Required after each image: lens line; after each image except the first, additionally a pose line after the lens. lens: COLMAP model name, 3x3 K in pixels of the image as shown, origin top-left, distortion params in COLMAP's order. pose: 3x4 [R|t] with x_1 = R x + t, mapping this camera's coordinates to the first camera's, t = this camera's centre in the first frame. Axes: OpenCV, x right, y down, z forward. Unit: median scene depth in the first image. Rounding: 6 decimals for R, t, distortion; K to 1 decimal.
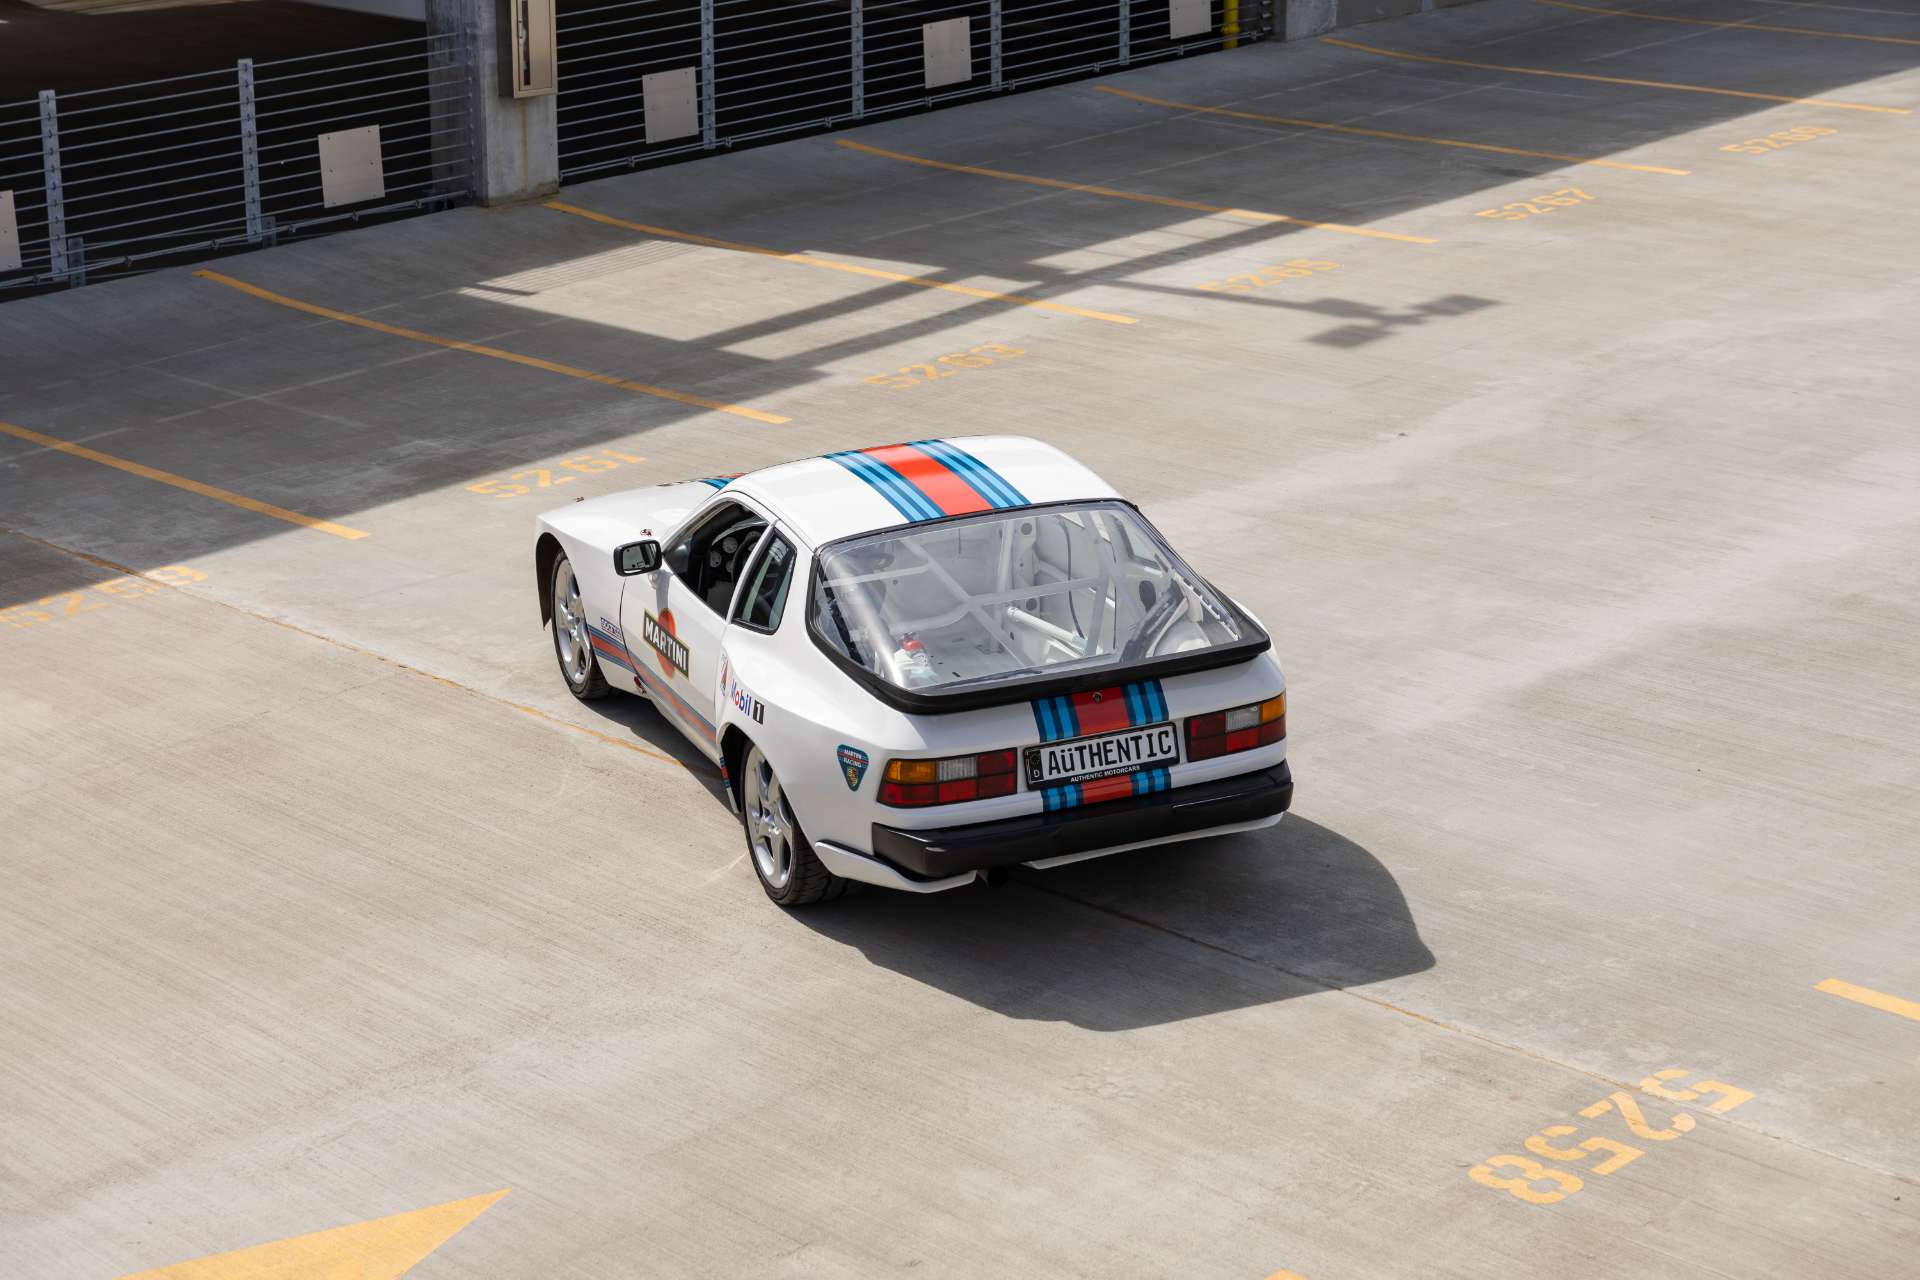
lens RADIAL K [[3594.5, 0, 960.6], [0, 3594.5, 640.3], [0, 0, 1]] dist [0.029984, 0.000000]
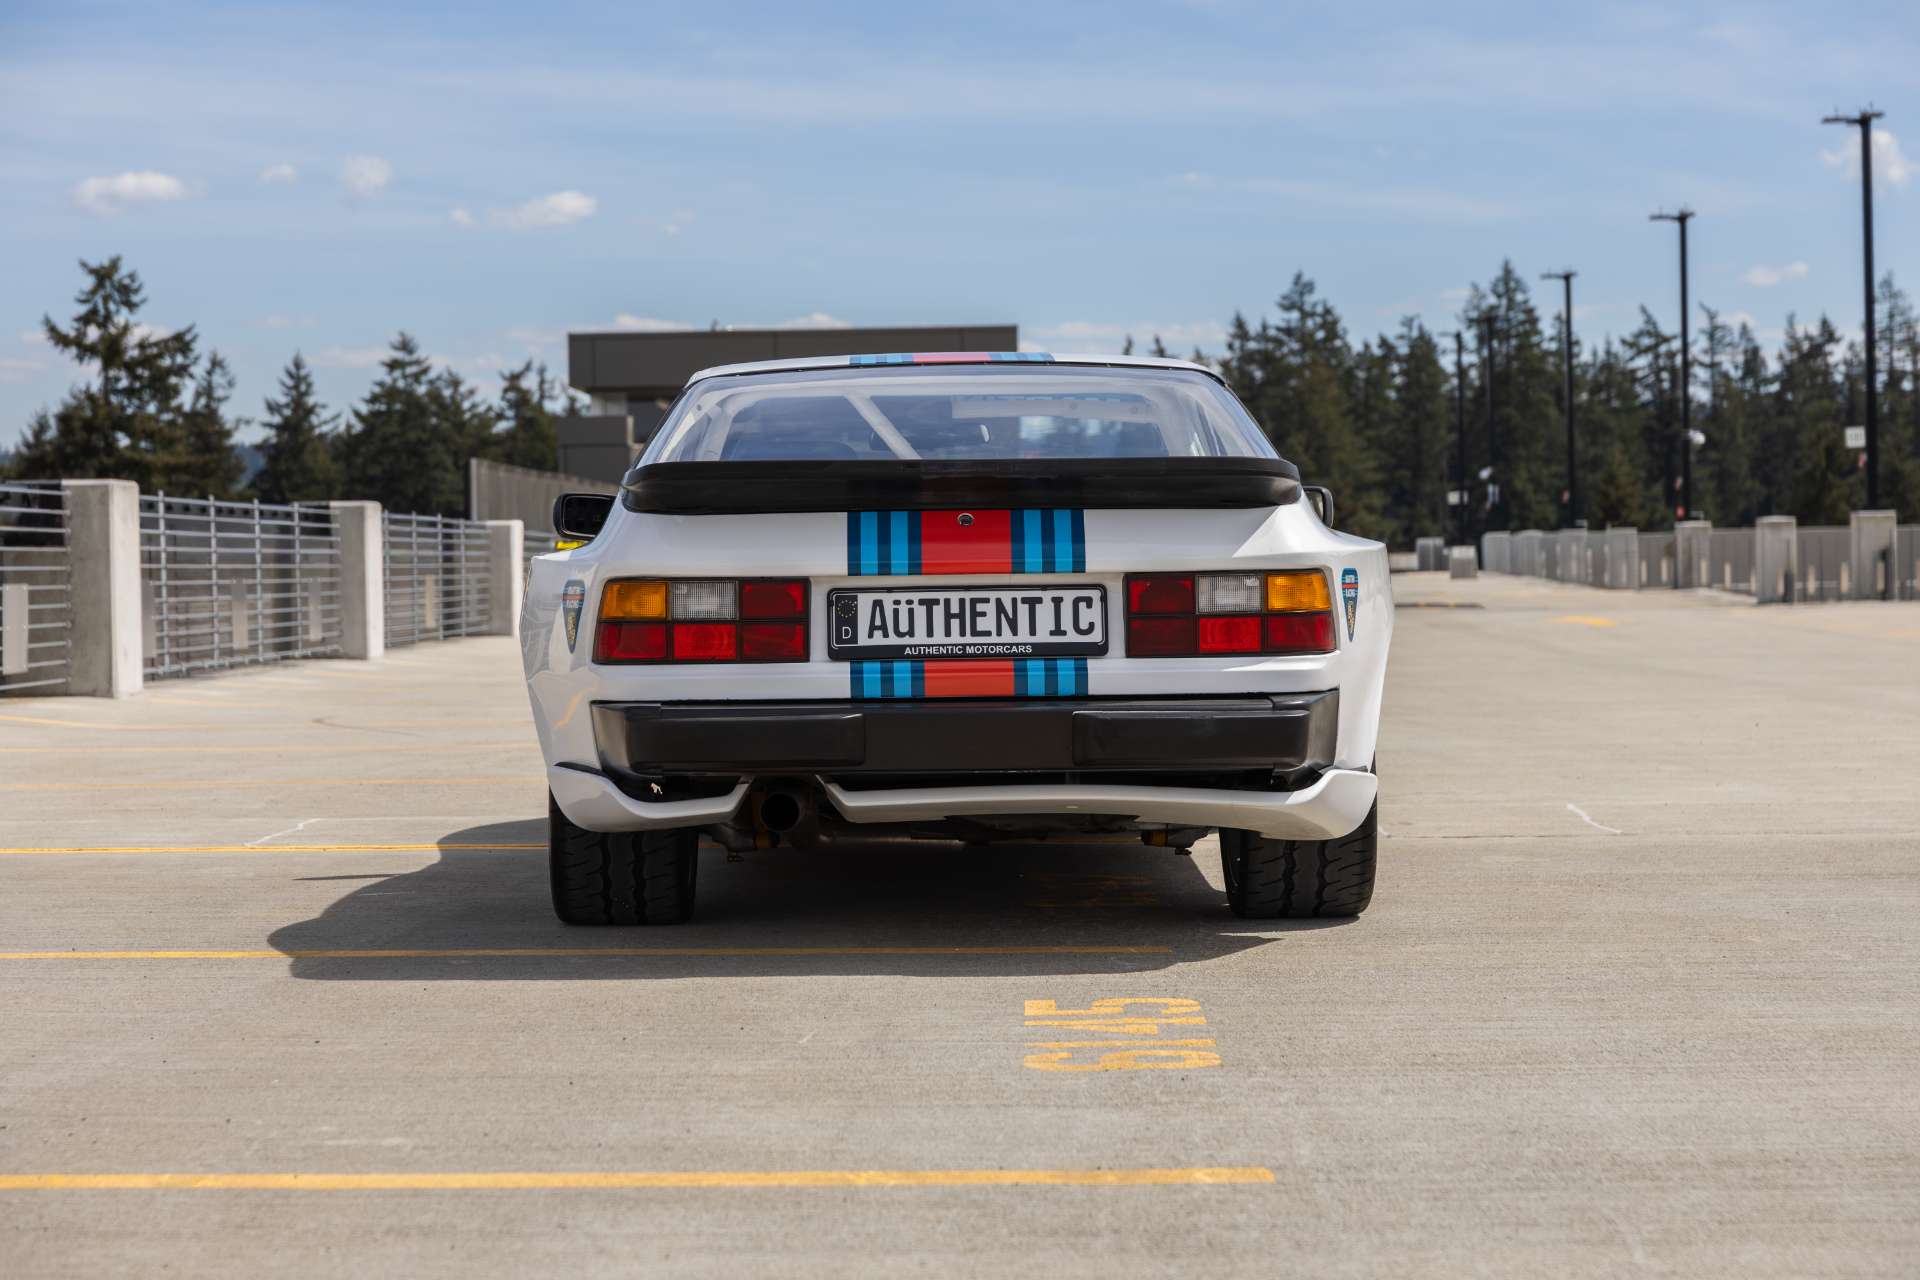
lens RADIAL K [[3594.5, 0, 957.3], [0, 3594.5, 644.1], [0, 0, 1]] dist [0.029984, 0.000000]
pose [[0.928211, 0.038800, -0.370025, 0.258745], [-0.133290, 0.963212, -0.233361, 0.175301], [0.347358, 0.265929, 0.899235, 0.462905]]
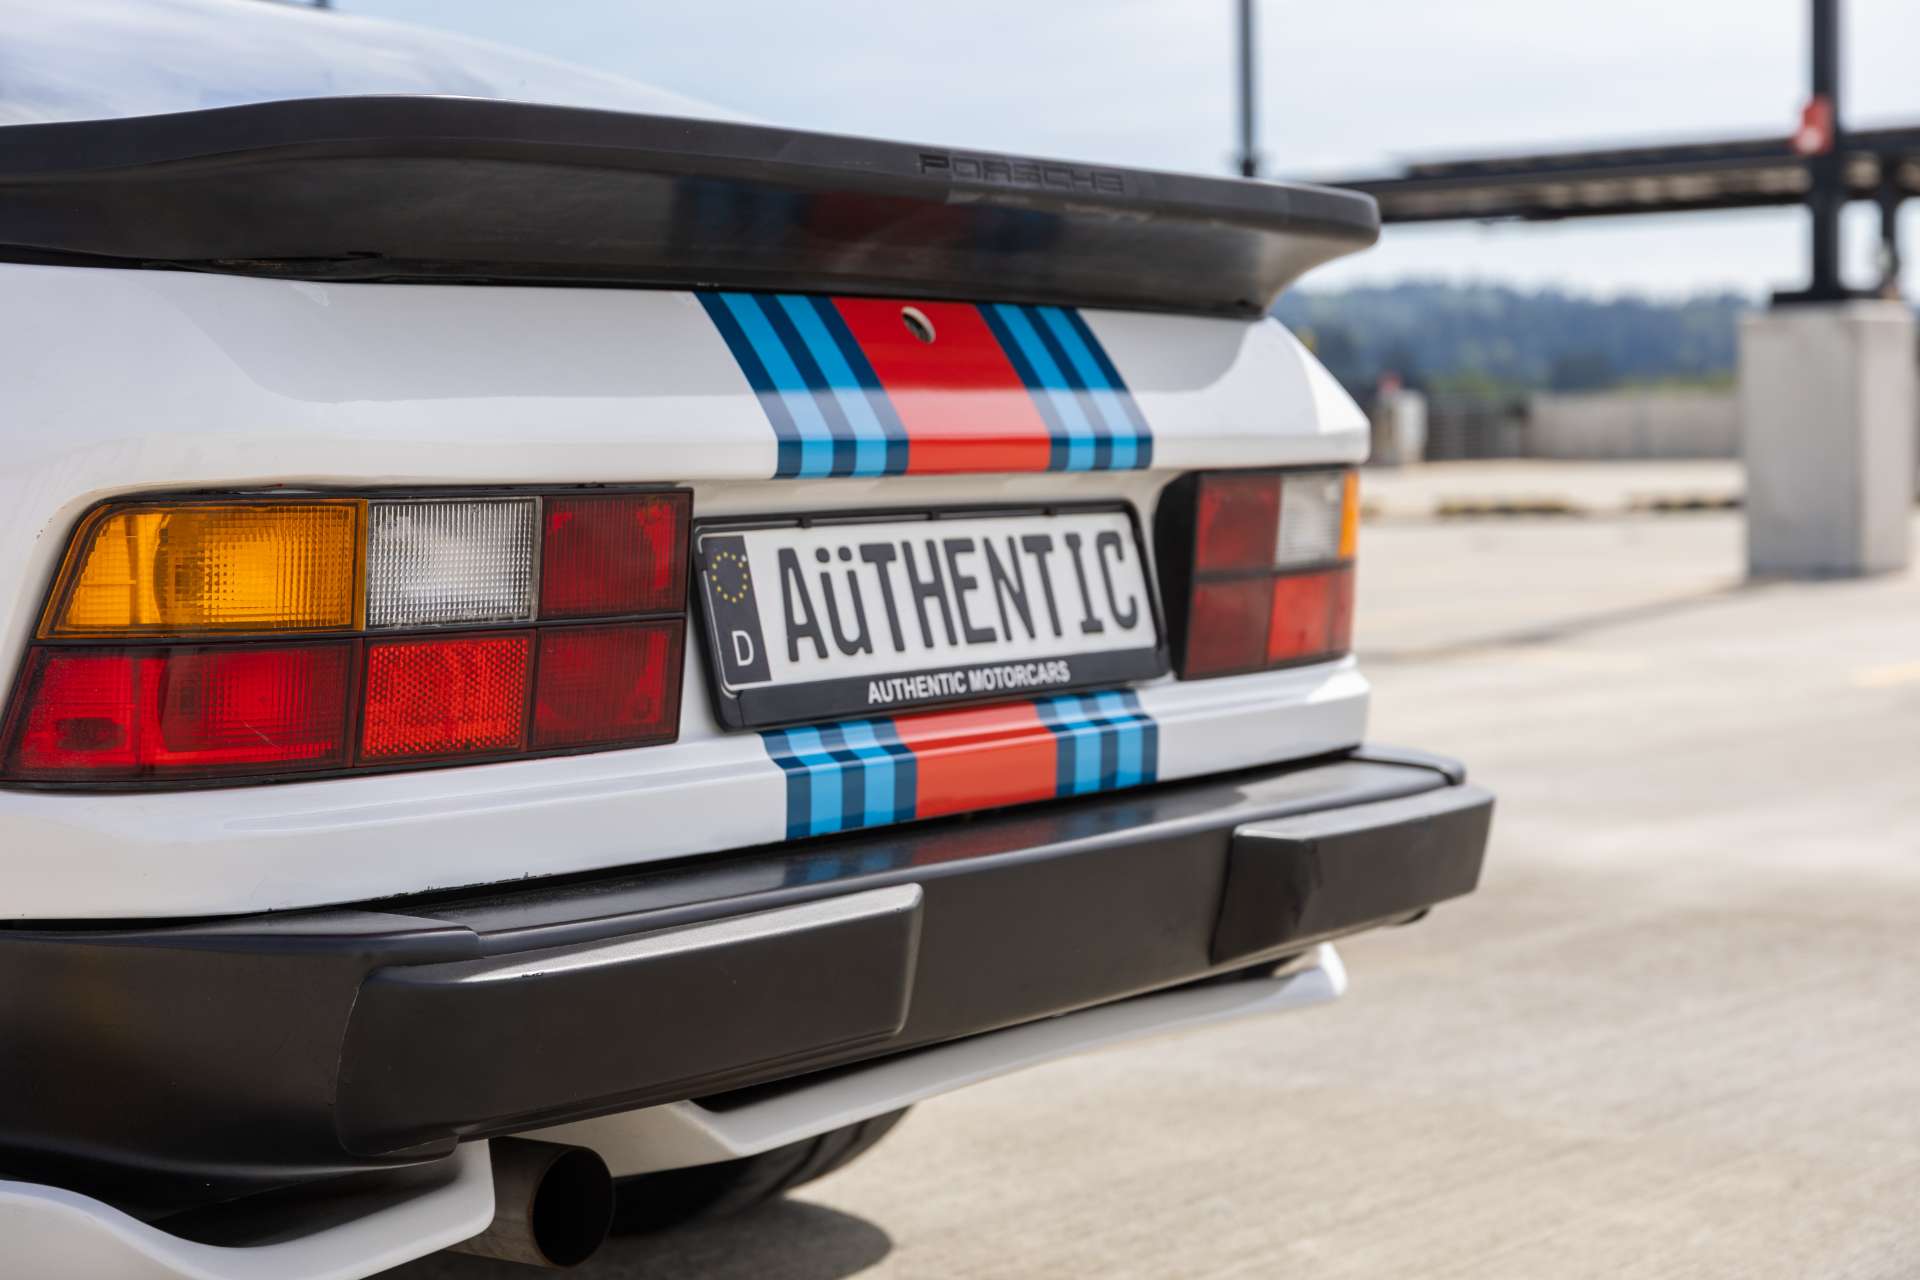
lens RADIAL K [[3595.6, 0, 960.0], [0, 3595.6, 639.4], [0, 0, 1]] dist [-0.011133, 0.000000]
pose [[0.847341, -0.002697, 0.531042, -0.075344], [0.143337, 0.964034, -0.223815, 0.082972], [-0.511338, 0.265766, 0.817252, 0.821757]]
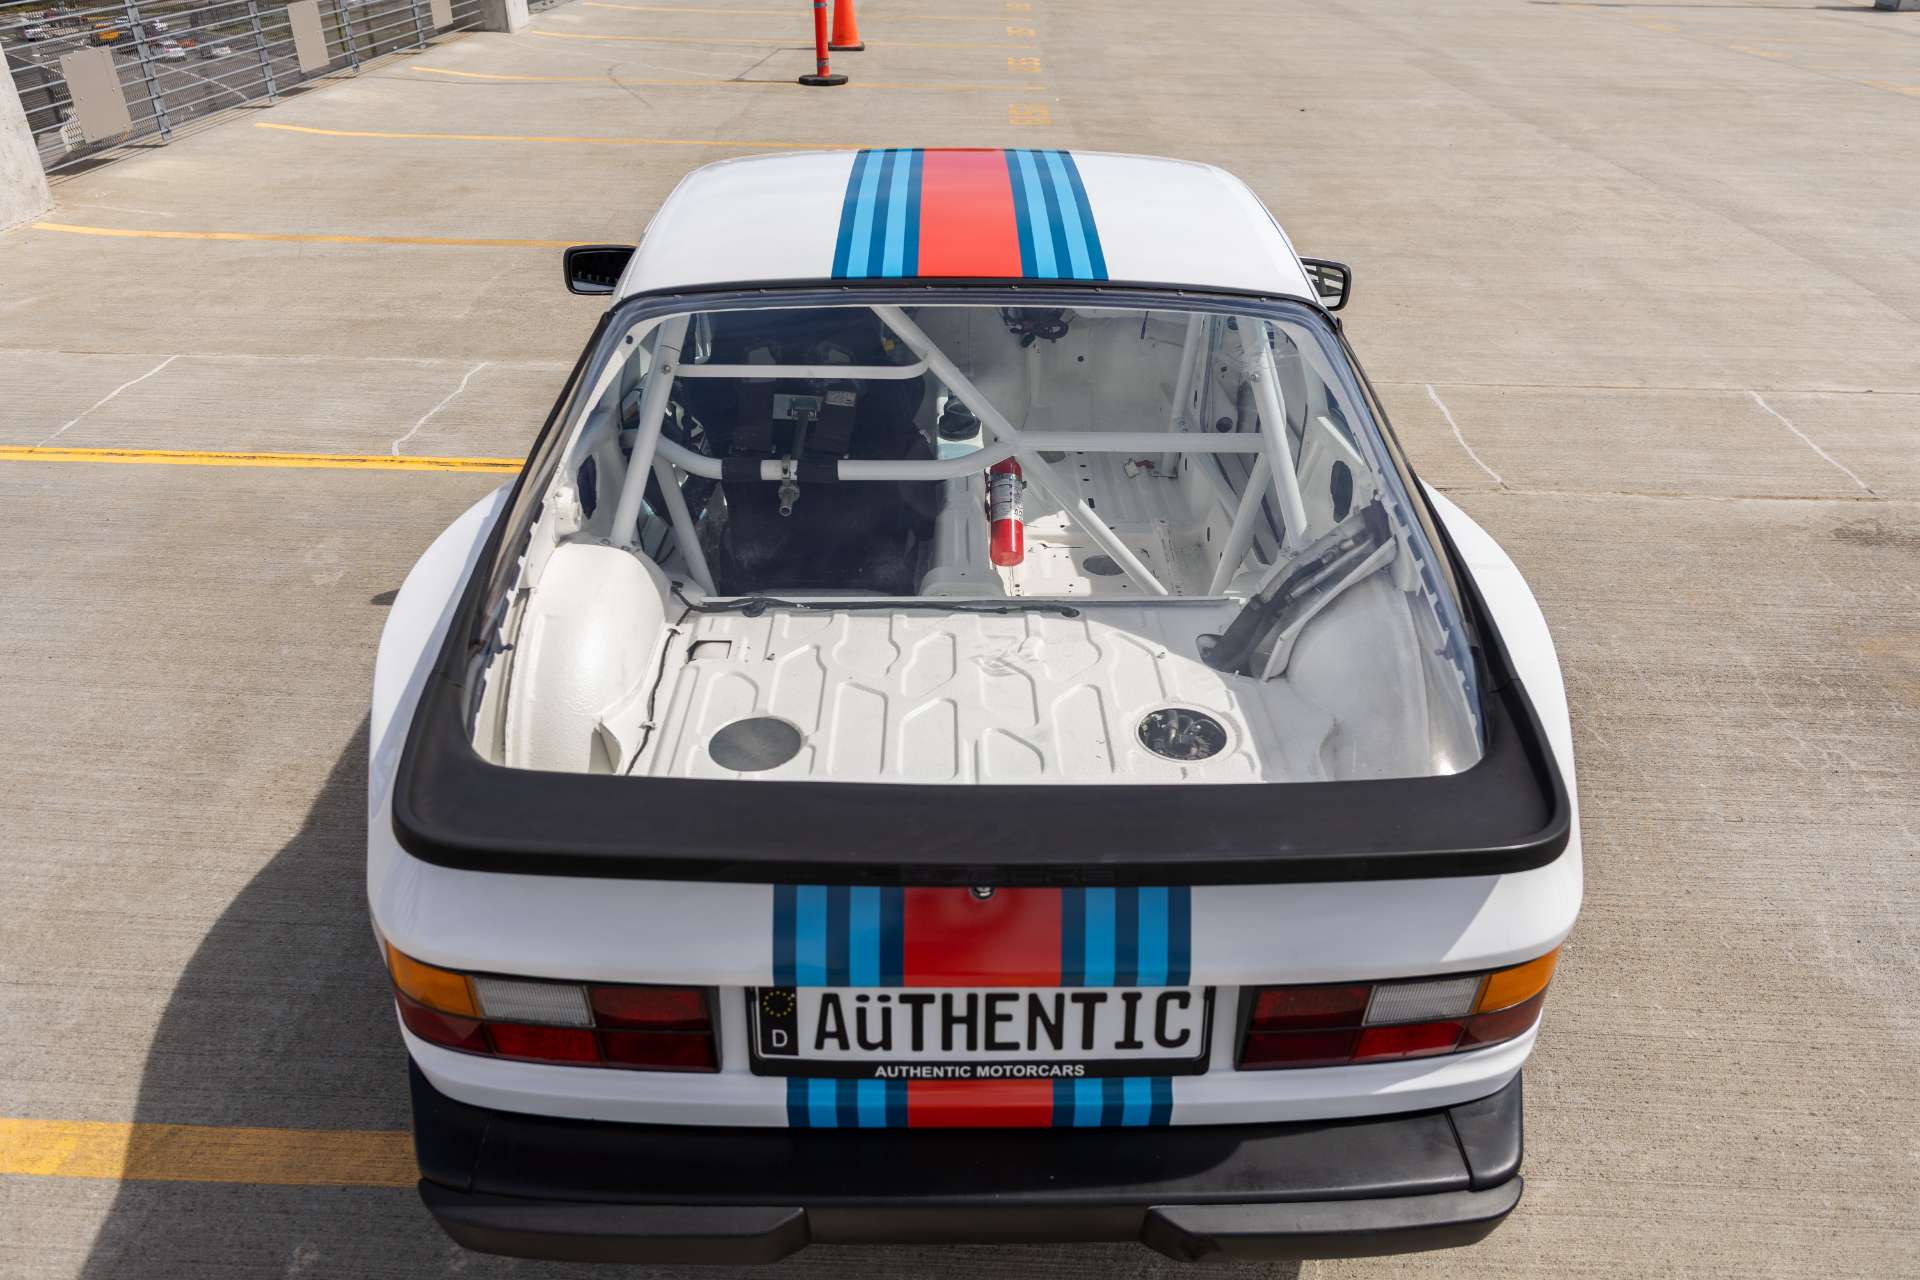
lens RADIAL K [[1293.3, 0, 959.4], [0, 1293.3, 653.8], [0, 0, 1]] dist [-0.005599, -0.003079]
pose [[0.924586, 0.245022, -0.291728, 0.066030], [-0.158609, 0.943792, 0.290001, -0.040023], [0.346387, -0.221860, 0.911479, 0.888869]]
